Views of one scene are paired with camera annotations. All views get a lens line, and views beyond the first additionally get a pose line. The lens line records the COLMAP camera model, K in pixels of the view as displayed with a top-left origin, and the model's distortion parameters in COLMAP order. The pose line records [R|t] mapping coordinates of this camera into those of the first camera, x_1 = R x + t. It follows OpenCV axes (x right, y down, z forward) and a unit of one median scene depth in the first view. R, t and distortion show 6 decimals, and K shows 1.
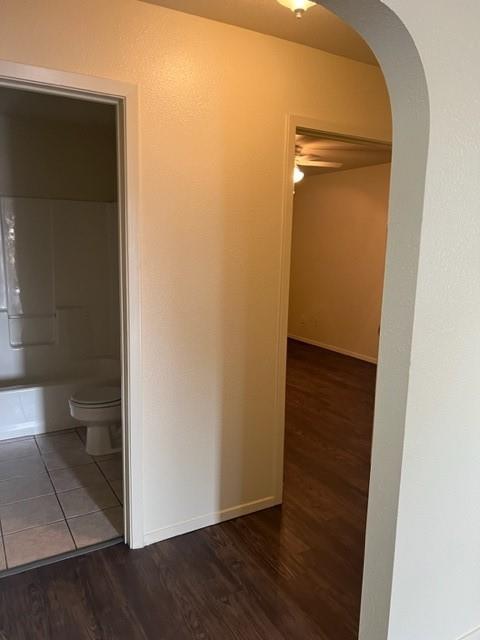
lens RADIAL K [[480.5, 0, 237.4], [0, 480.5, 319.5], [0, 0, 1]] dist [0.021248, -0.007852]
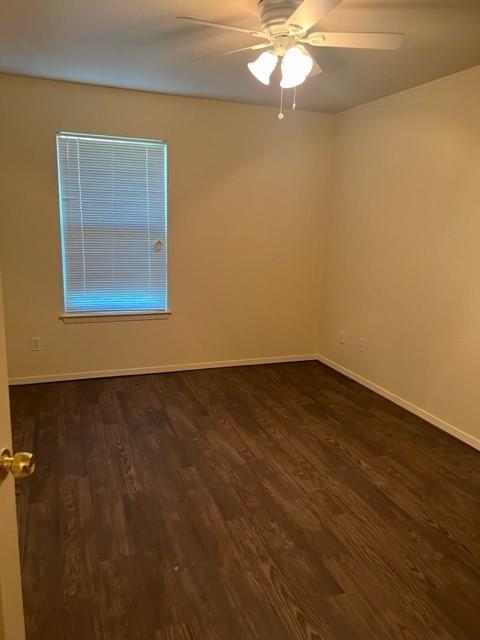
lens RADIAL K [[480.5, 0, 237.4], [0, 480.5, 319.5], [0, 0, 1]] dist [0.021248, -0.007852]
pose [[0.986980, 0.036884, -0.156560, 0.156128], [-0.030026, 0.998492, 0.045951, -0.077839], [0.158019, -0.040651, 0.986599, 0.555226]]
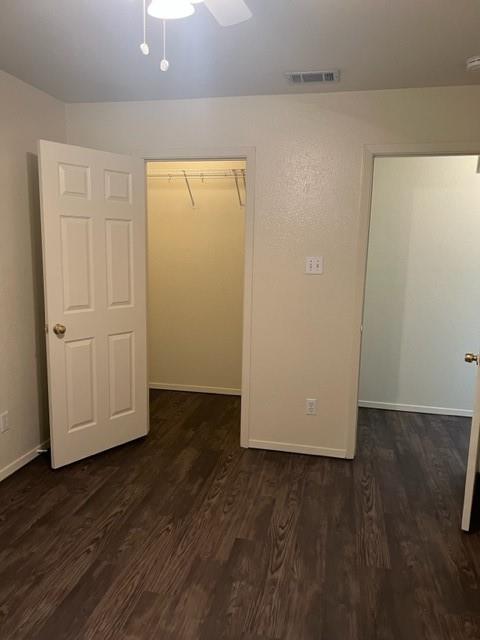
lens RADIAL K [[480.5, 0, 237.4], [0, 480.5, 319.5], [0, 0, 1]] dist [0.021248, -0.007852]
pose [[-0.742756, -0.148649, 0.652853, -0.119030], [0.062135, 0.955535, 0.288258, -0.207932], [-0.666673, 0.254671, -0.700493, 1.275493]]
